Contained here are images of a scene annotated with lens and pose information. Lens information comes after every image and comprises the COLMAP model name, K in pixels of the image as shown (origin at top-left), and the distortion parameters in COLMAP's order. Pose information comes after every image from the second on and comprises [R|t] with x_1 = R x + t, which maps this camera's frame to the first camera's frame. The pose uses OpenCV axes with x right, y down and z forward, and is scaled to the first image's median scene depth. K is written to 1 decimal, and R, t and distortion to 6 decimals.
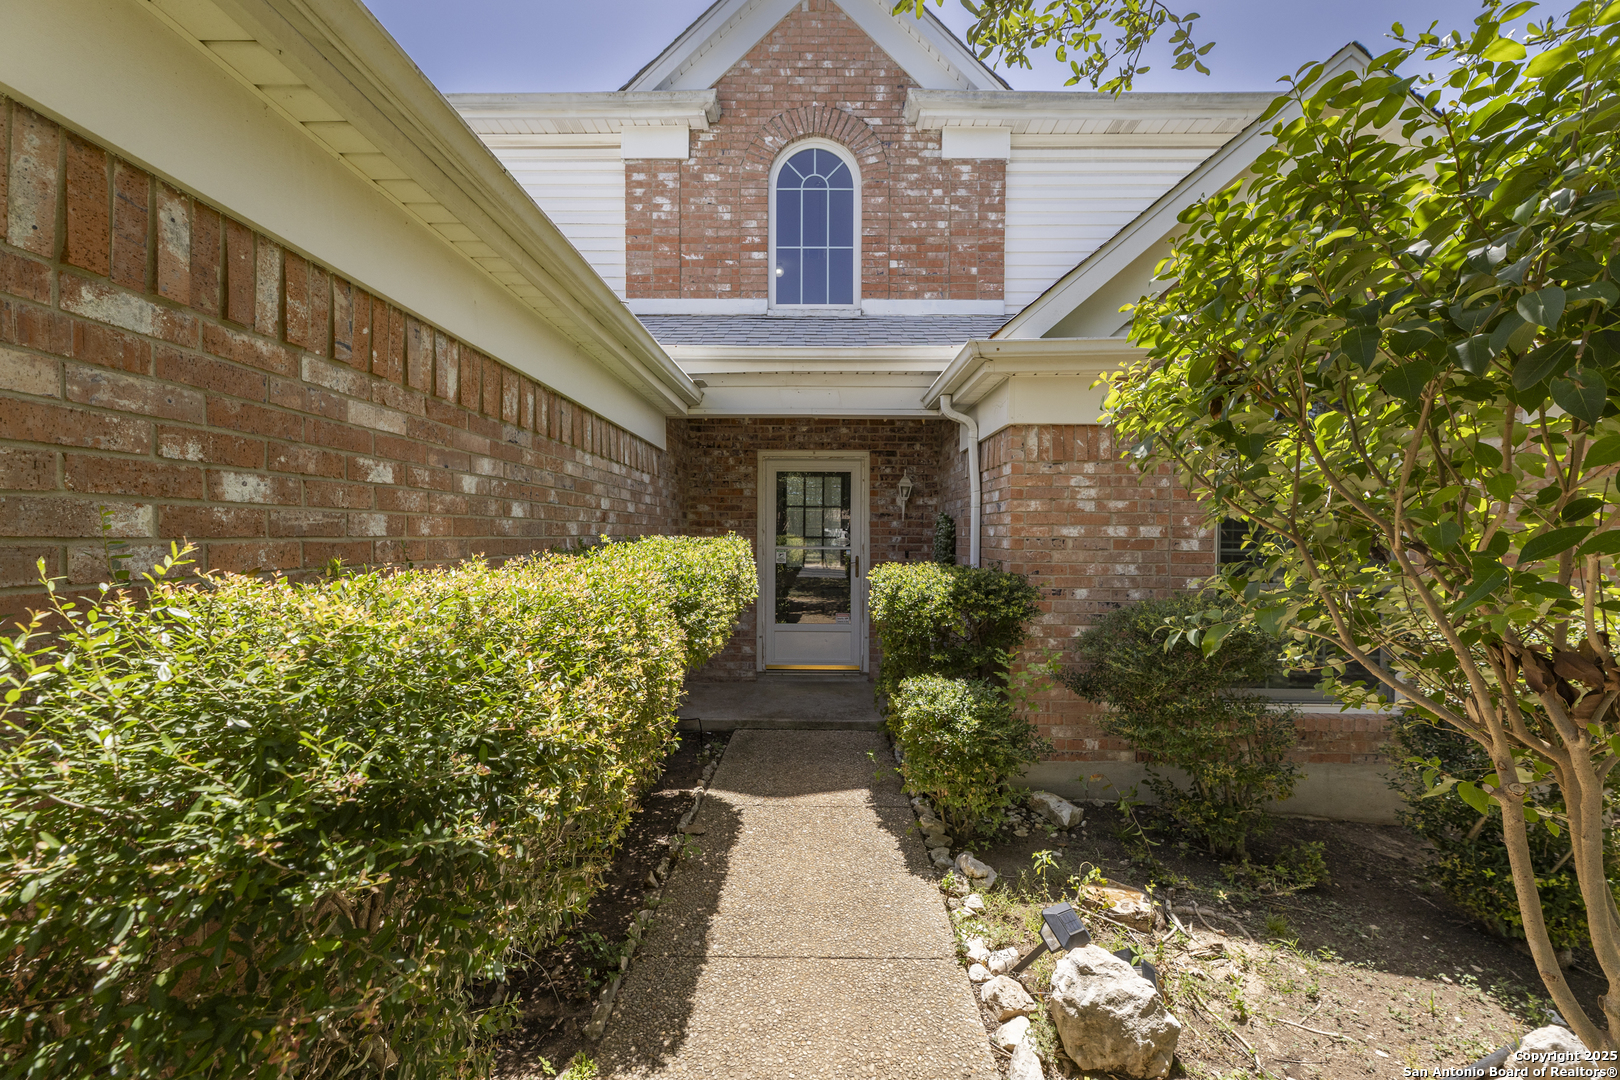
lens RADIAL K [[672.1, 0, 808.6], [0, 672.1, 535.1], [0, 0, 1]] dist [-0.007836, 0.000555]
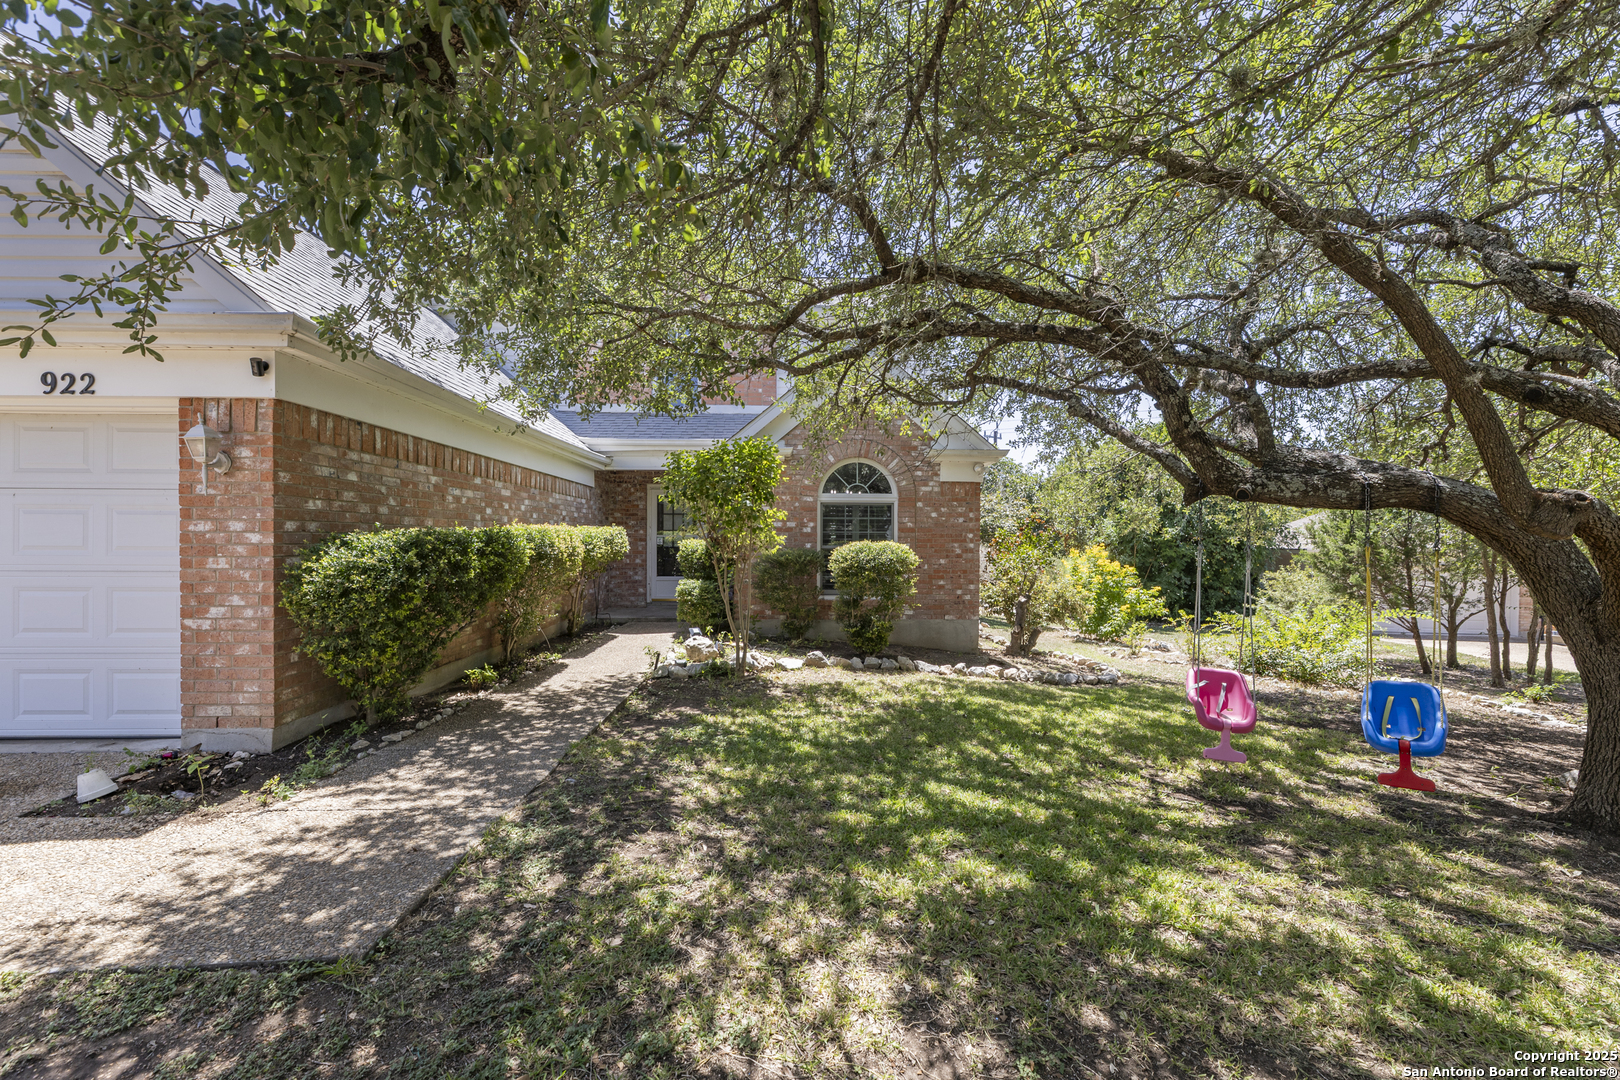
lens RADIAL K [[672.1, 0, 814.3], [0, 672.1, 541.0], [0, 0, 1]] dist [-0.007836, 0.000555]
pose [[0.998088, -0.005477, 0.061573, 0.465969], [0.005780, 0.999972, -0.004733, 0.070859], [-0.061546, 0.005080, 0.998091, -1.533571]]
